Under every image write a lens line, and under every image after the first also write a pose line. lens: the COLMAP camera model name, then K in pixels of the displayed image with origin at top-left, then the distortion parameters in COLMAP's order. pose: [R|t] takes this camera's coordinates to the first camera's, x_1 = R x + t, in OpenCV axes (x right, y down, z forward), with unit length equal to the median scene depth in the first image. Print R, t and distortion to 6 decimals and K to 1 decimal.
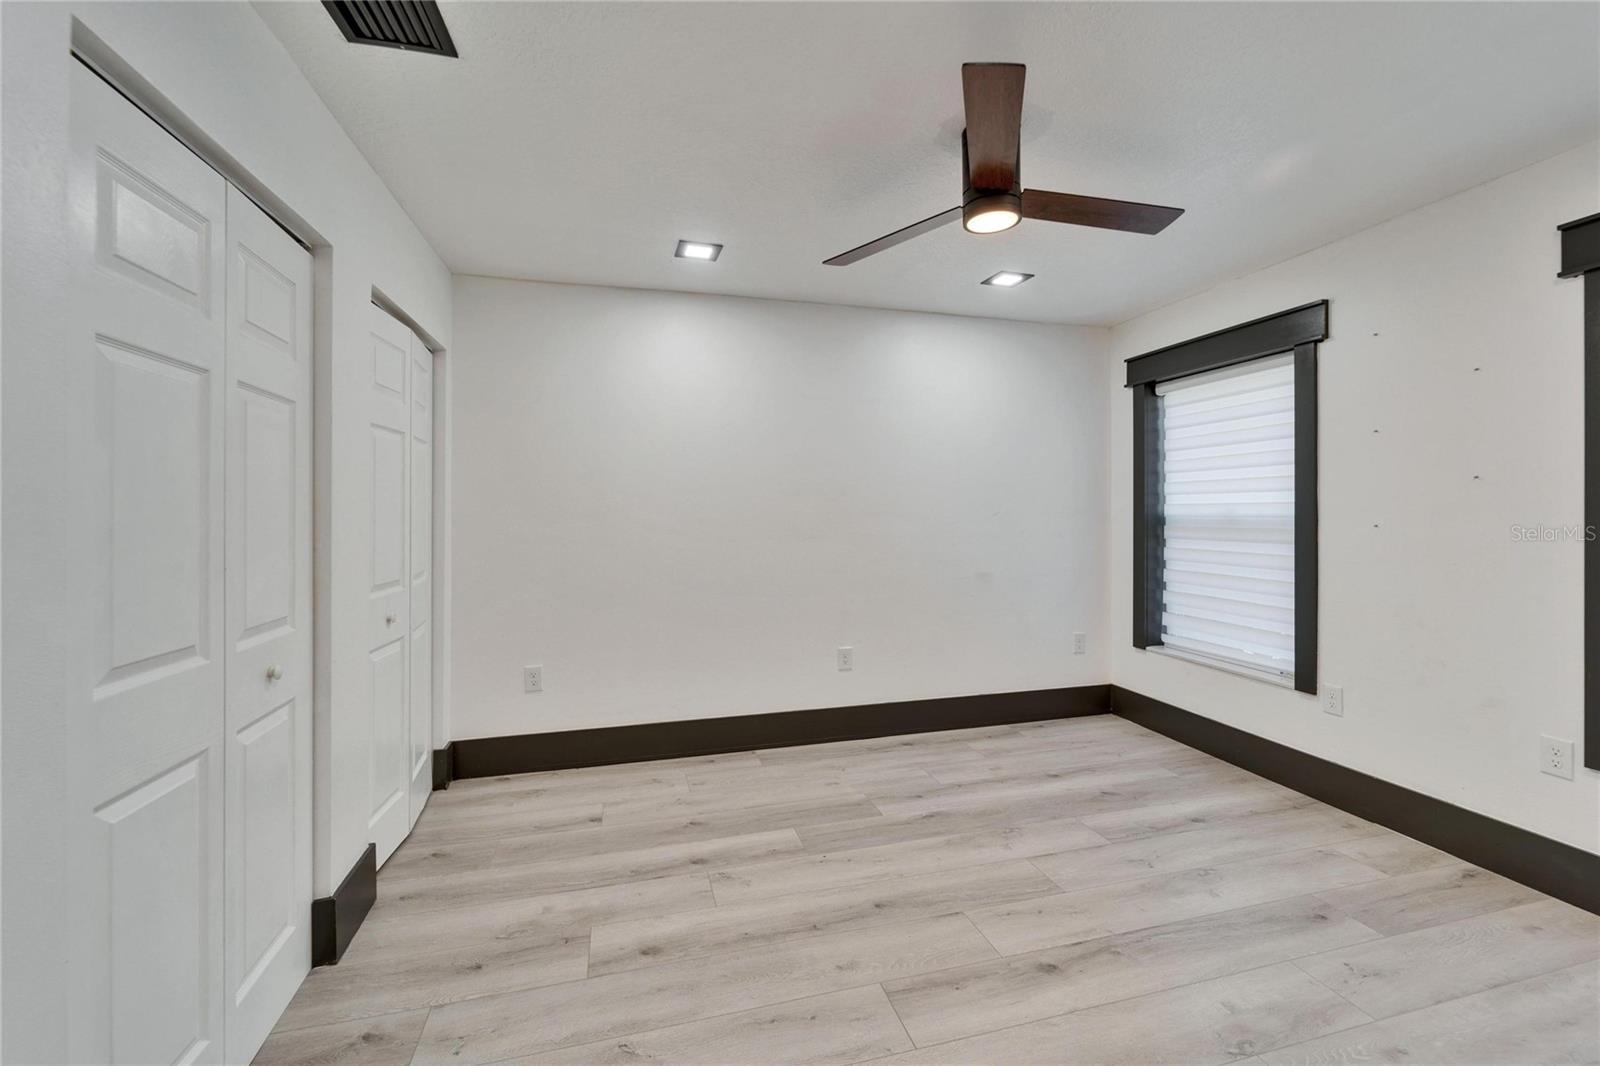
lens RADIAL K [[659.2, 0, 803.0], [0, 659.2, 514.3], [0, 0, 1]] dist [0.000786, -0.000483]
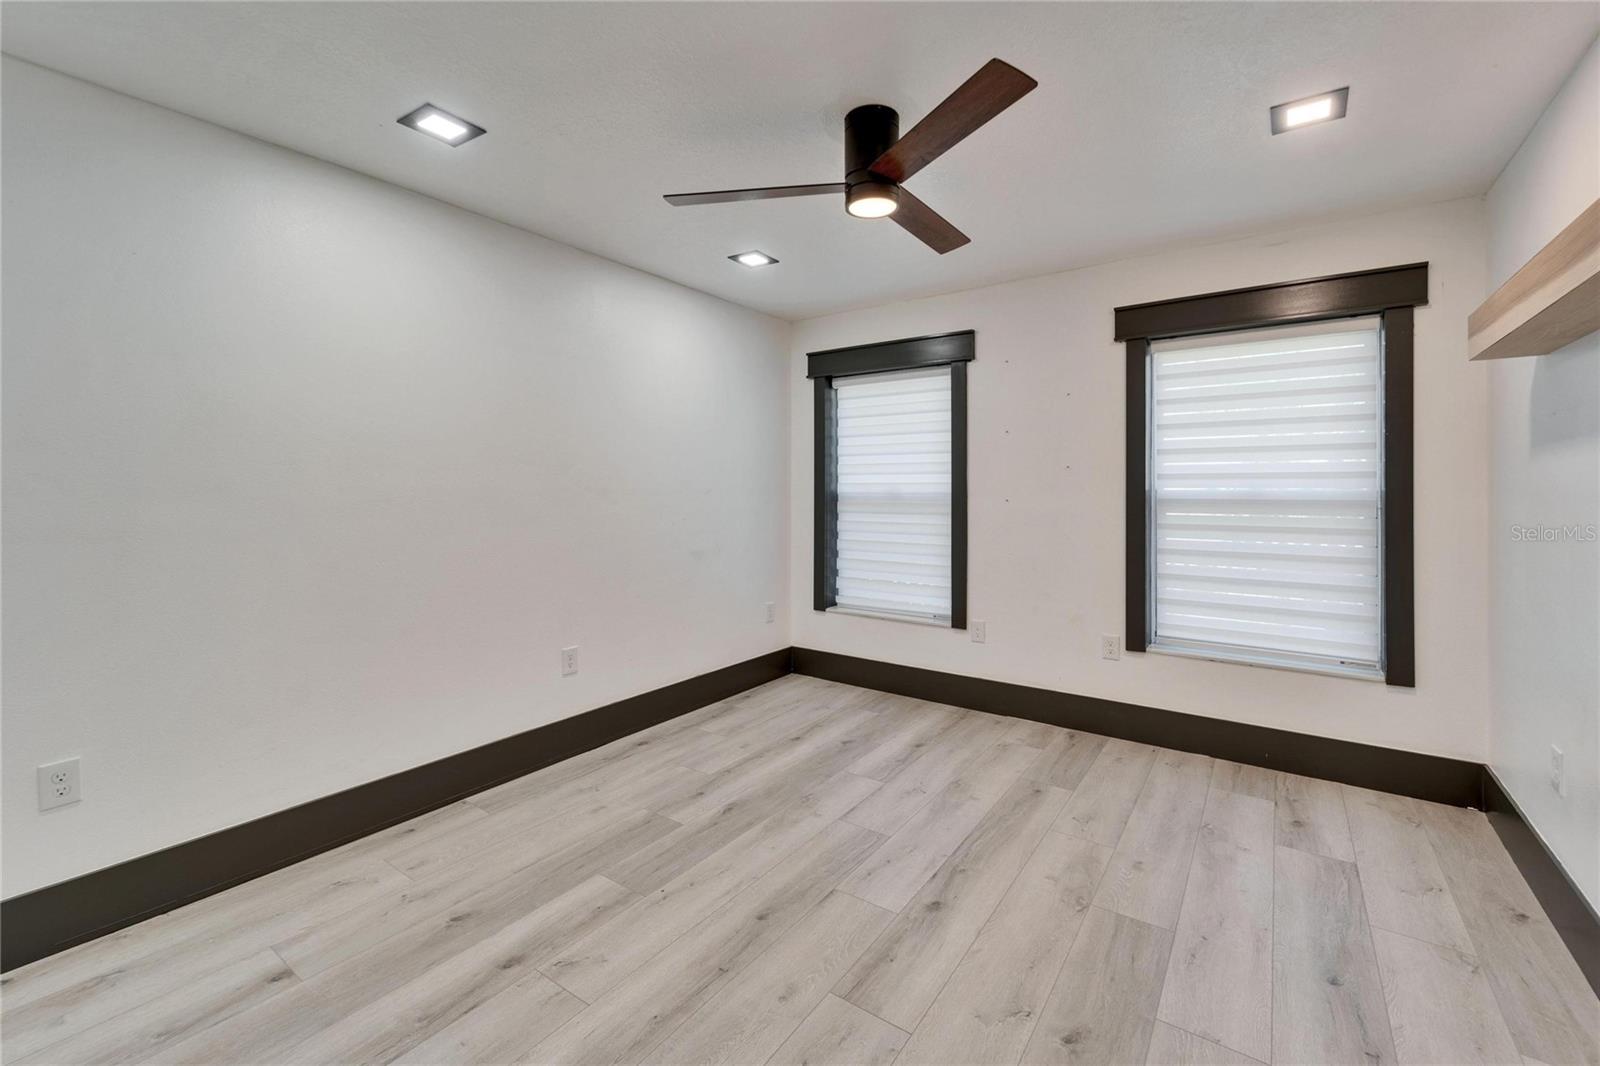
lens RADIAL K [[668.0, 0, 795.4], [0, 668.0, 491.7], [0, 0, 1]] dist [-0.000349, -0.000225]
pose [[0.769467, 0.002270, 0.638682, -0.329304], [-0.001549, 0.999997, -0.001688, 0.002374], [-0.638684, 0.000310, 0.769469, 0.189498]]
